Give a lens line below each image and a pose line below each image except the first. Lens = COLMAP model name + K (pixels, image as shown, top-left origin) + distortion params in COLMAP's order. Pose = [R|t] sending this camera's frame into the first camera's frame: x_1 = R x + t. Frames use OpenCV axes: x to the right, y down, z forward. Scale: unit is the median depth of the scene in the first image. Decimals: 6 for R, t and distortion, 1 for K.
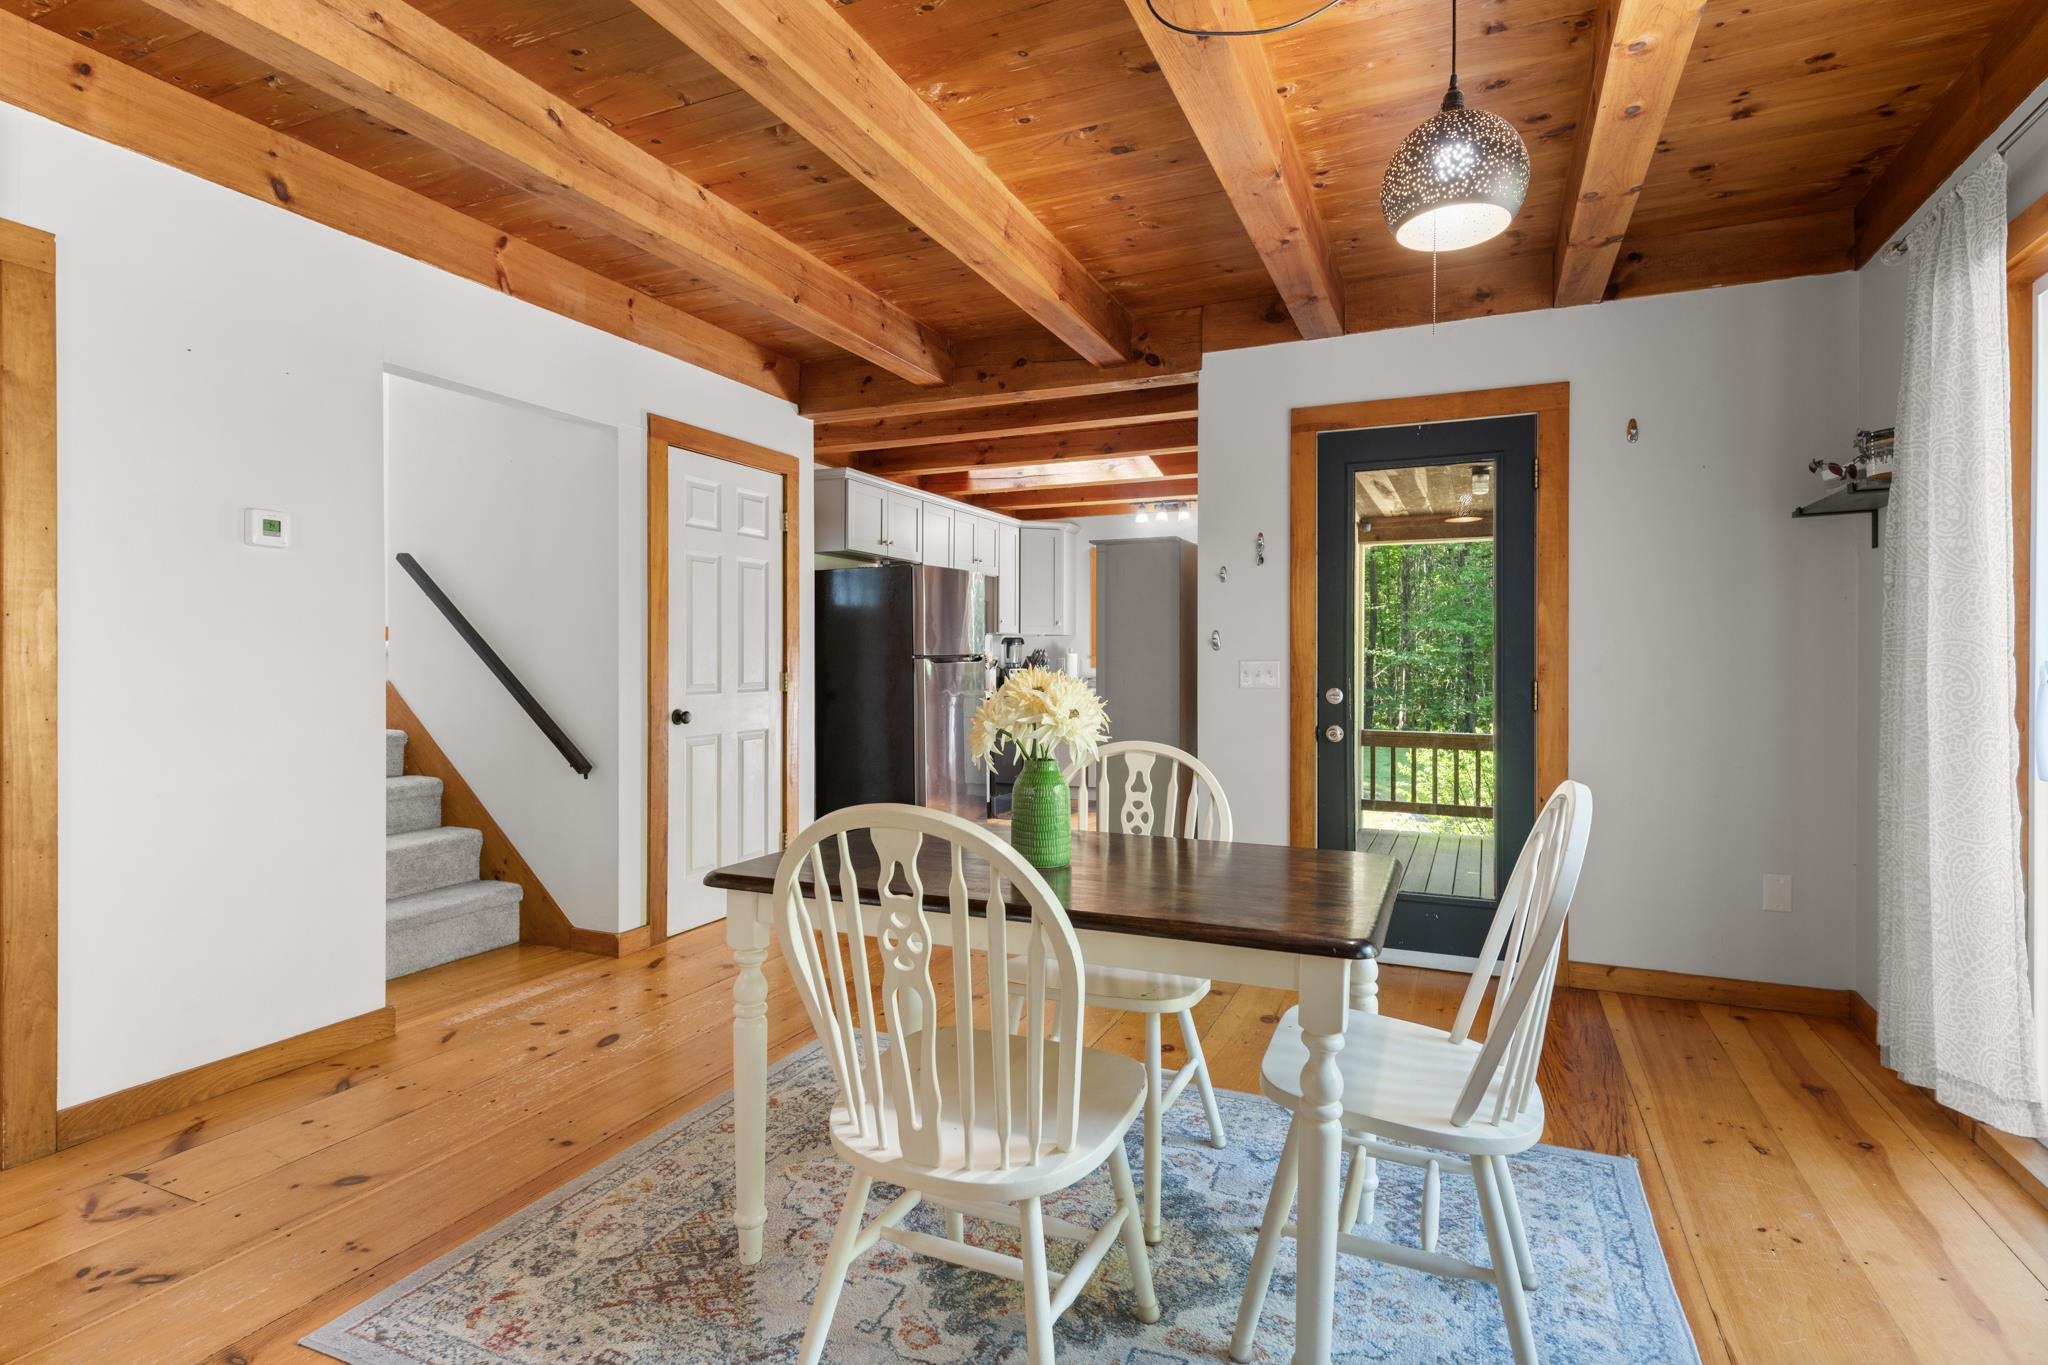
lens RADIAL K [[1003.9, 0, 1034.8], [0, 1003.9, 664.0], [0, 0, 1]] dist [0.009799, -0.003364]
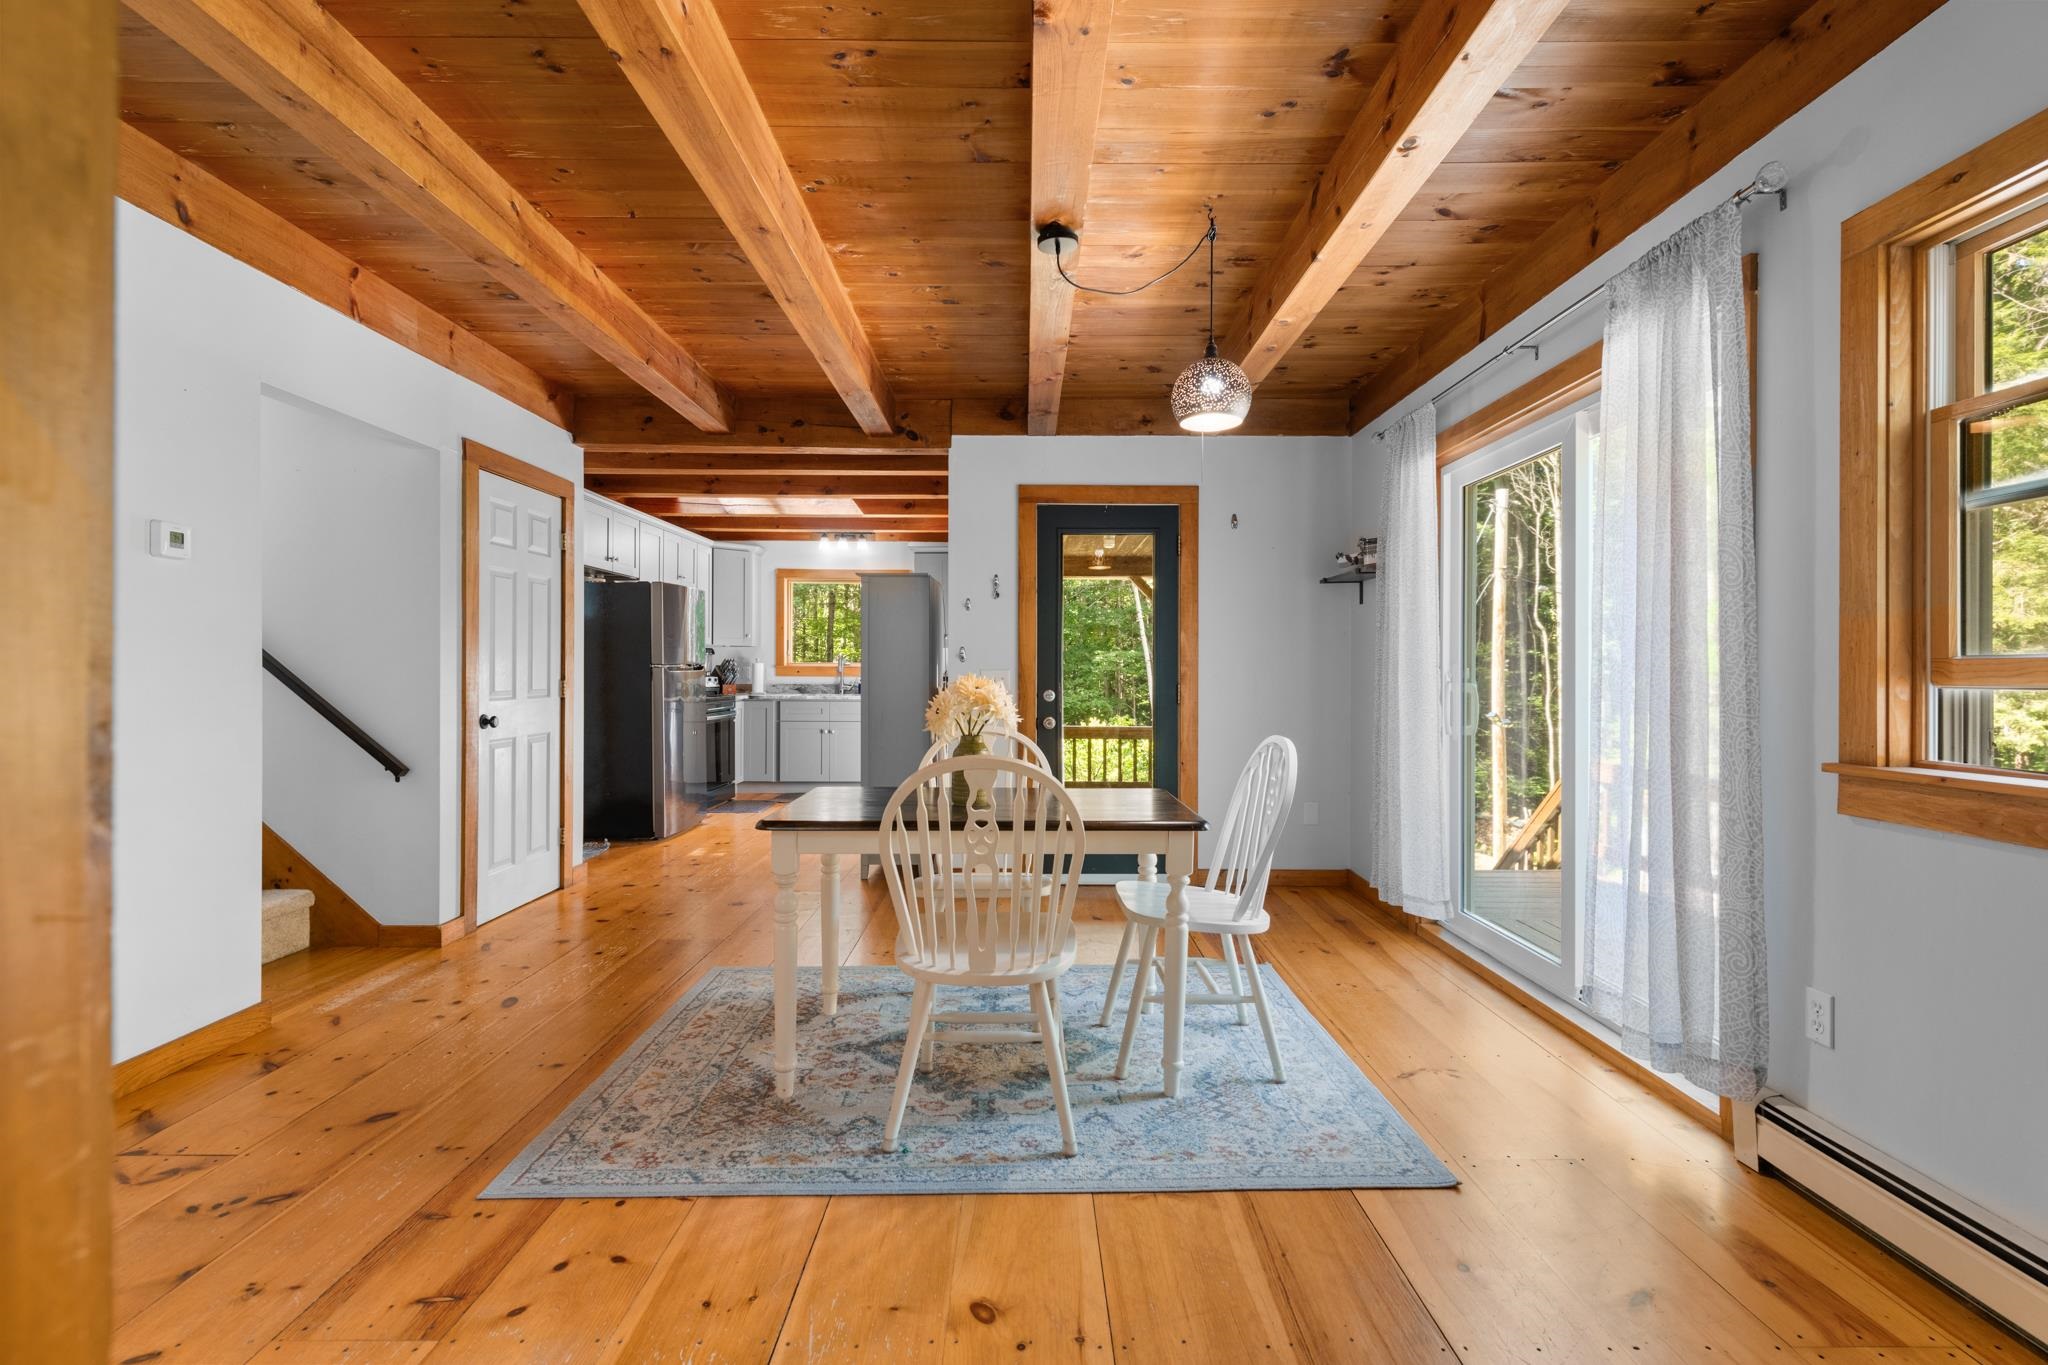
lens RADIAL K [[937.7, 0, 1032.0], [0, 937.7, 669.6], [0, 0, 1]] dist [0.008833, -0.003222]
pose [[0.913422, 0.001978, 0.407010, -0.295430], [-0.000764, 0.999995, -0.003146, 0.000187], [-0.407014, 0.002563, 0.913418, -0.200265]]
